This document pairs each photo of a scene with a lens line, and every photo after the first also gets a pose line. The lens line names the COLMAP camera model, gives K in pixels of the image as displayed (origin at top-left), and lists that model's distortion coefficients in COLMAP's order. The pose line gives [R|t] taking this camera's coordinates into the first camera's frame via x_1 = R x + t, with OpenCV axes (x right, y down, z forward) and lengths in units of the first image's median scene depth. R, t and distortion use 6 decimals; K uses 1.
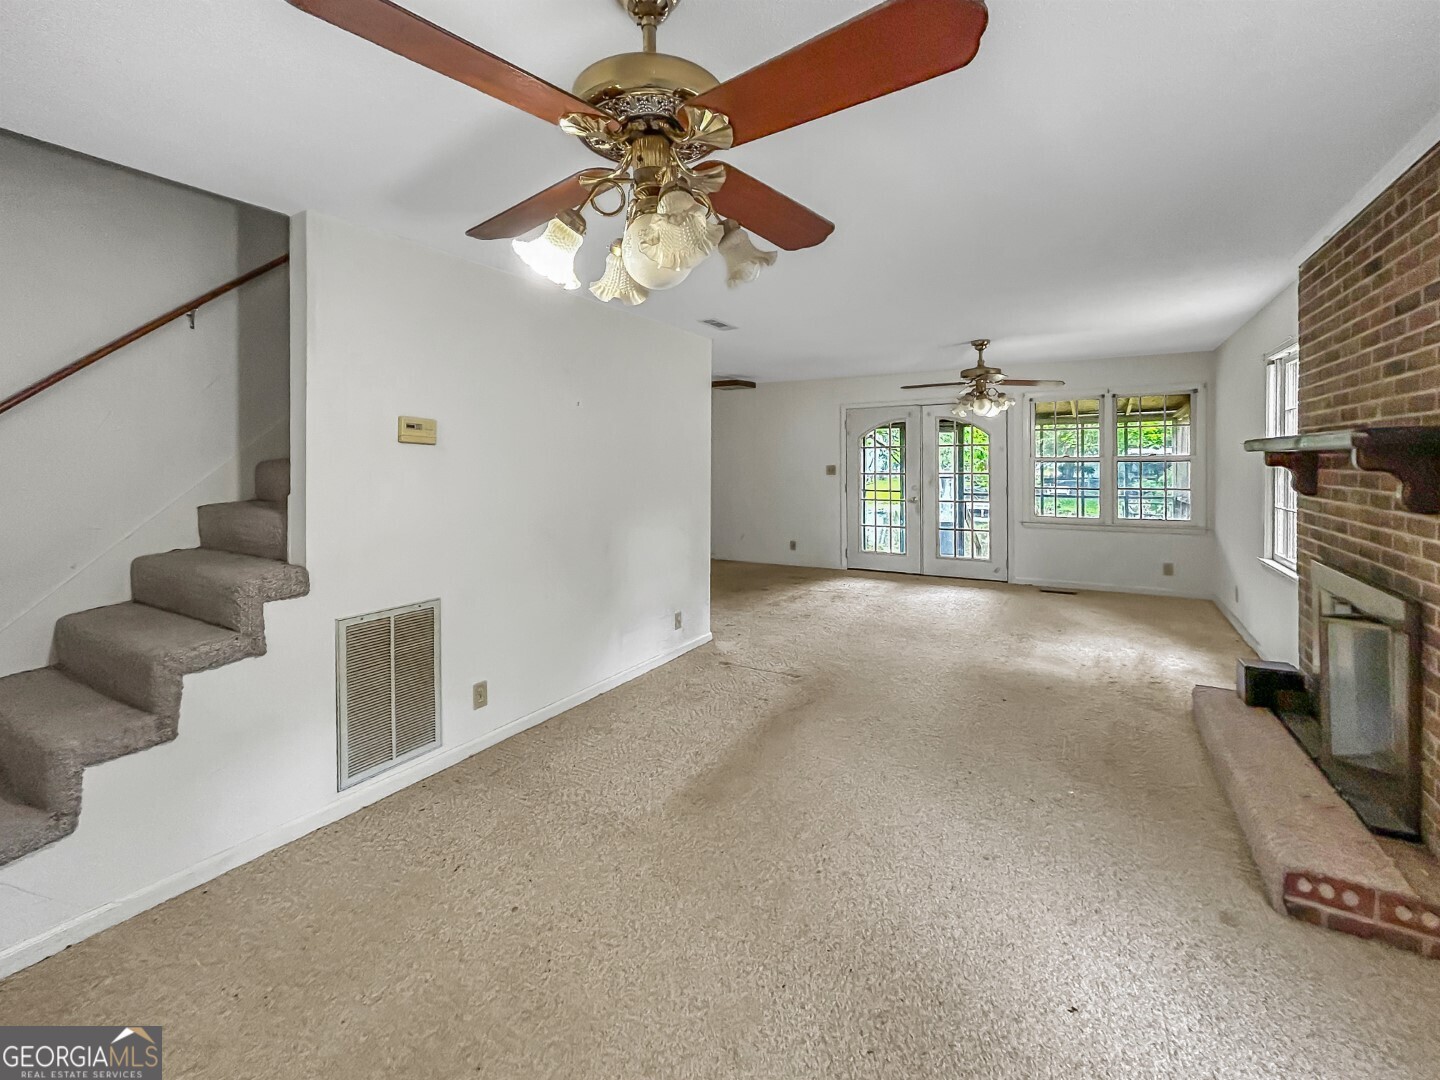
lens RADIAL K [[591.2, 0, 720.0], [0, 591.2, 540.0], [0, 0, 1]] dist [-0.001307, 0.000471]
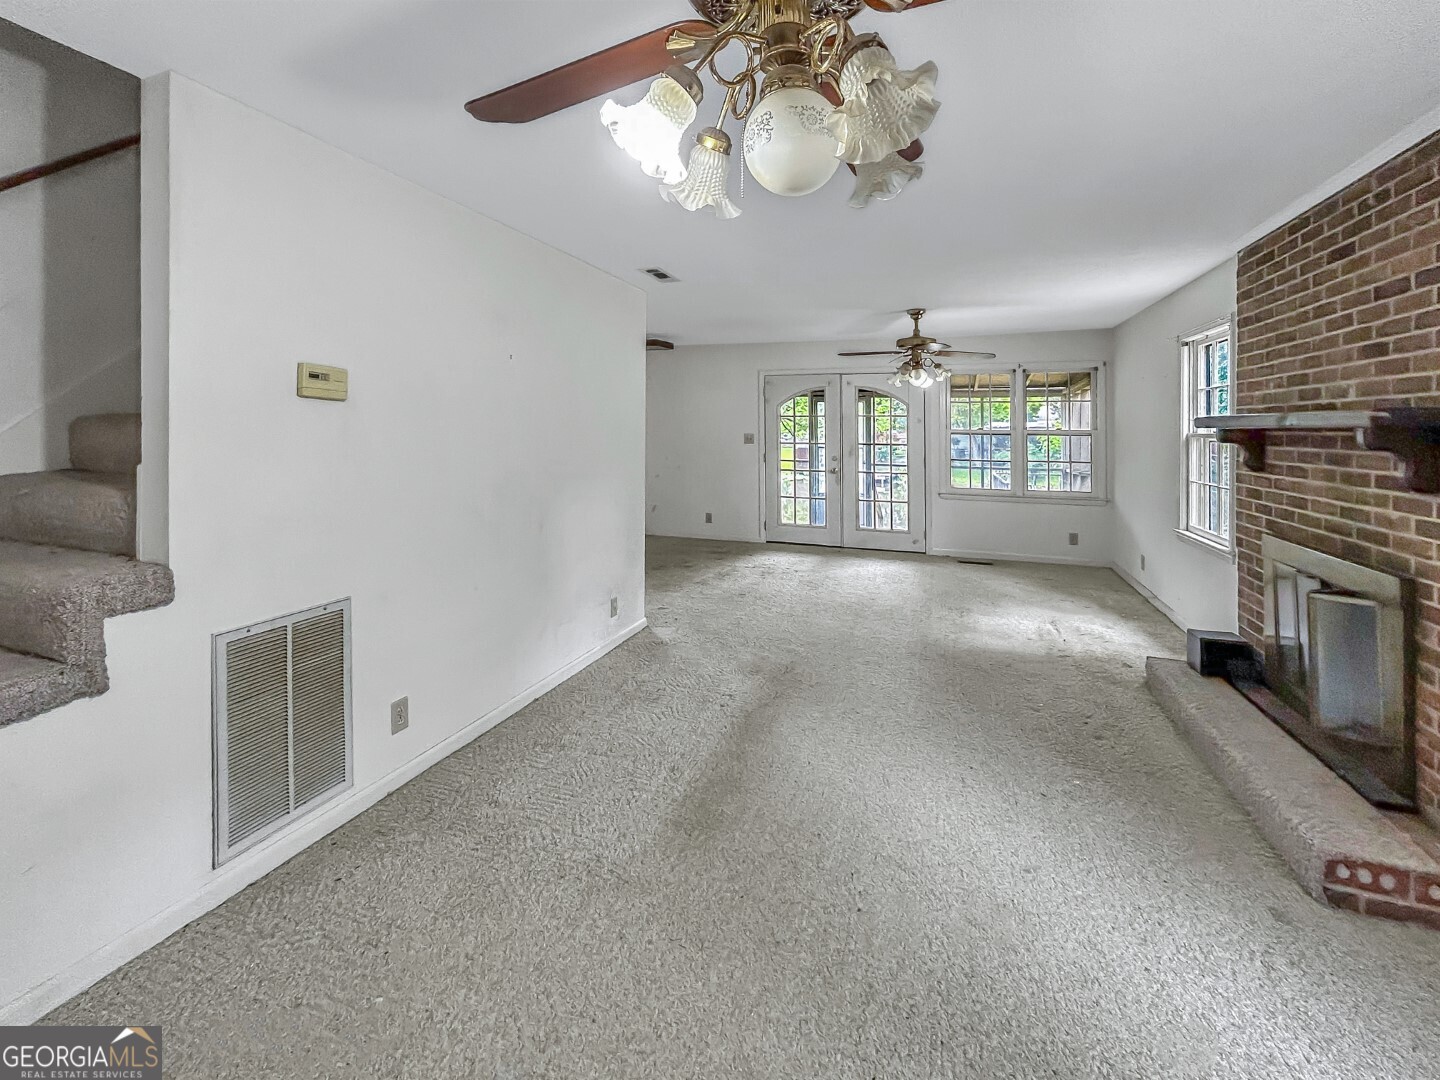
lens RADIAL K [[611.9, 0, 711.3], [0, 611.9, 506.6], [0, 0, 1]] dist [-0.000436, 0.000331]
pose [[0.984413, -0.004586, 0.175814, -0.150116], [0.005398, 0.999977, -0.004143, -0.016101], [-0.175790, 0.005028, 0.984415, 0.122765]]
